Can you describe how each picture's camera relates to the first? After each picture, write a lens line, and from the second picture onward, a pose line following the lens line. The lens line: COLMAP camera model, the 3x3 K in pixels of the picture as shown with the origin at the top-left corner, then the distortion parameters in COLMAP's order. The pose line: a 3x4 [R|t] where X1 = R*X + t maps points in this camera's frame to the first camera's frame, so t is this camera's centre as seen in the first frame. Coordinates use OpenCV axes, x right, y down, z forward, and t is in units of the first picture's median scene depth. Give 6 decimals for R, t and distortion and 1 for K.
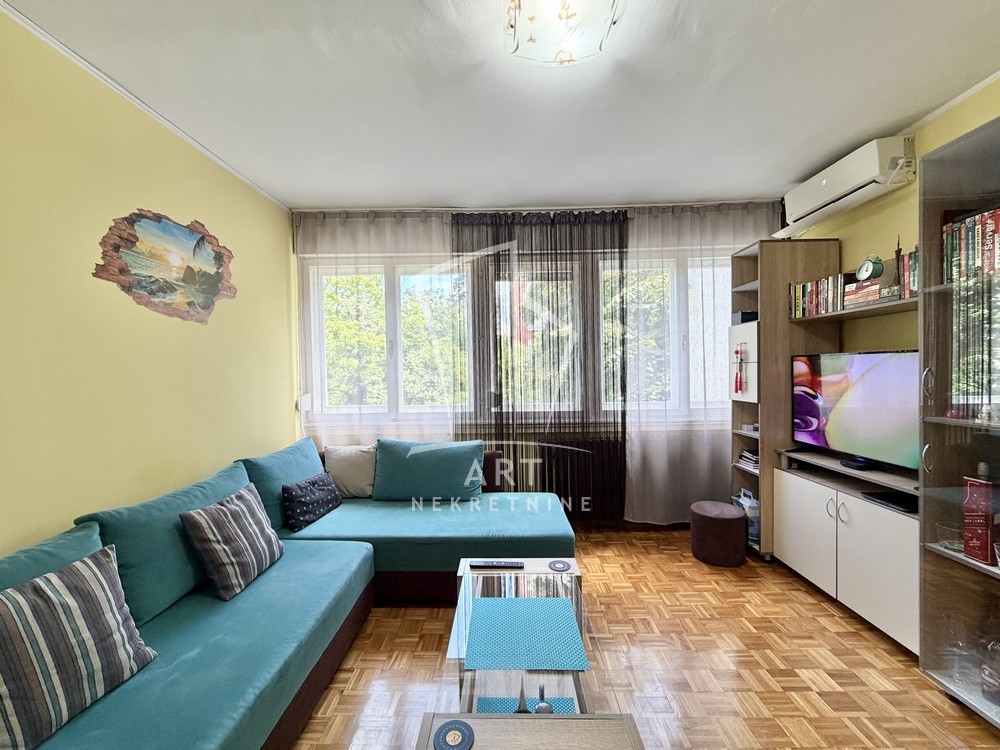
lens RADIAL K [[406.1, 0, 493.4], [0, 406.1, 378.4], [0, 0, 1]] dist [0.001030, 0.000966]
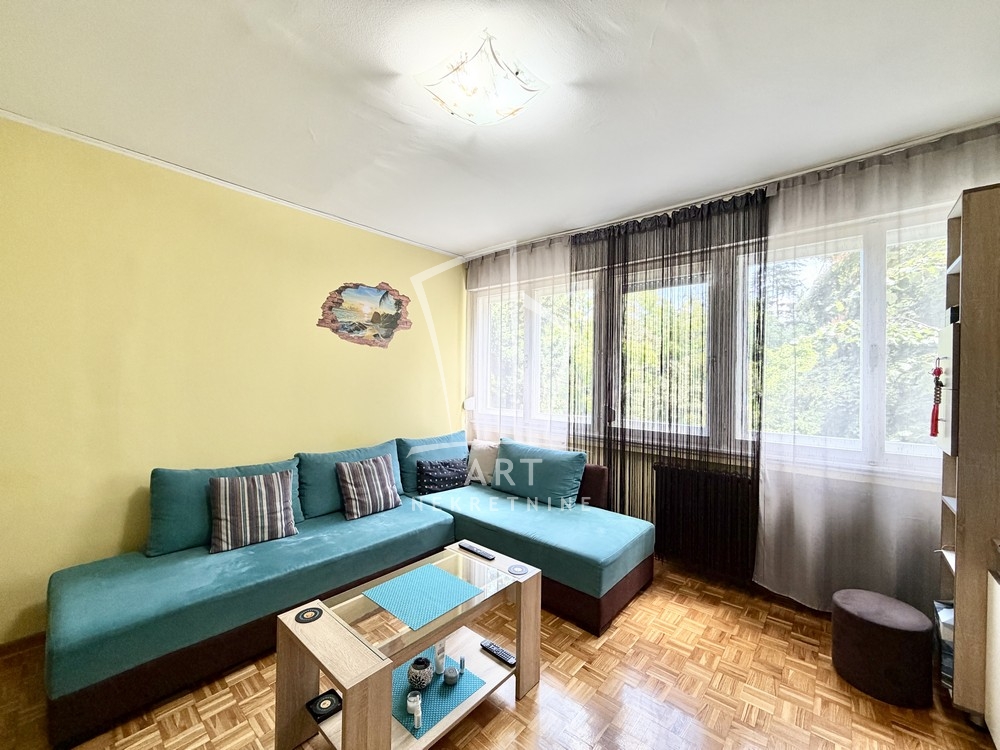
lens RADIAL K [[406.1, 0, 489.6], [0, 406.1, 376.2], [0, 0, 1]] dist [0.001030, 0.000966]
pose [[0.758634, 0.026687, -0.650970, 0.461886], [-0.039311, 0.999215, -0.004849, -0.025733], [0.650330, 0.029269, 0.759088, 0.066679]]
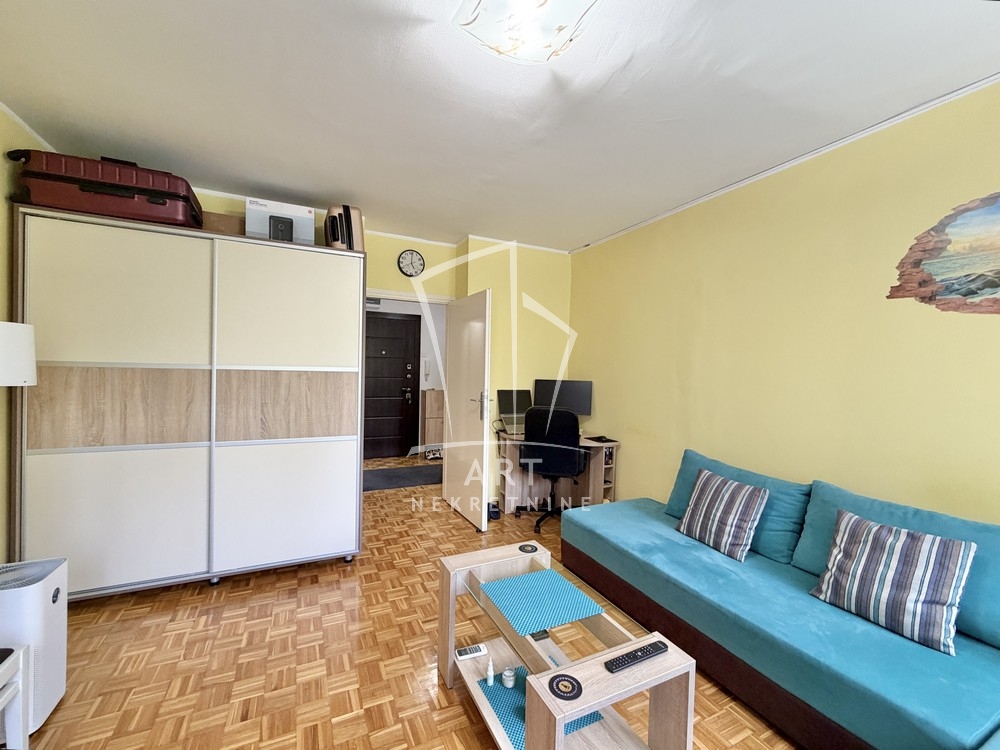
lens RADIAL K [[406.1, 0, 495.1], [0, 406.1, 376.3], [0, 0, 1]] dist [0.001030, 0.000966]
pose [[-0.892445, 0.008685, -0.451074, 0.320491], [-0.011891, 0.999015, 0.042760, -0.035924], [0.451000, 0.043524, -0.891462, 0.878290]]
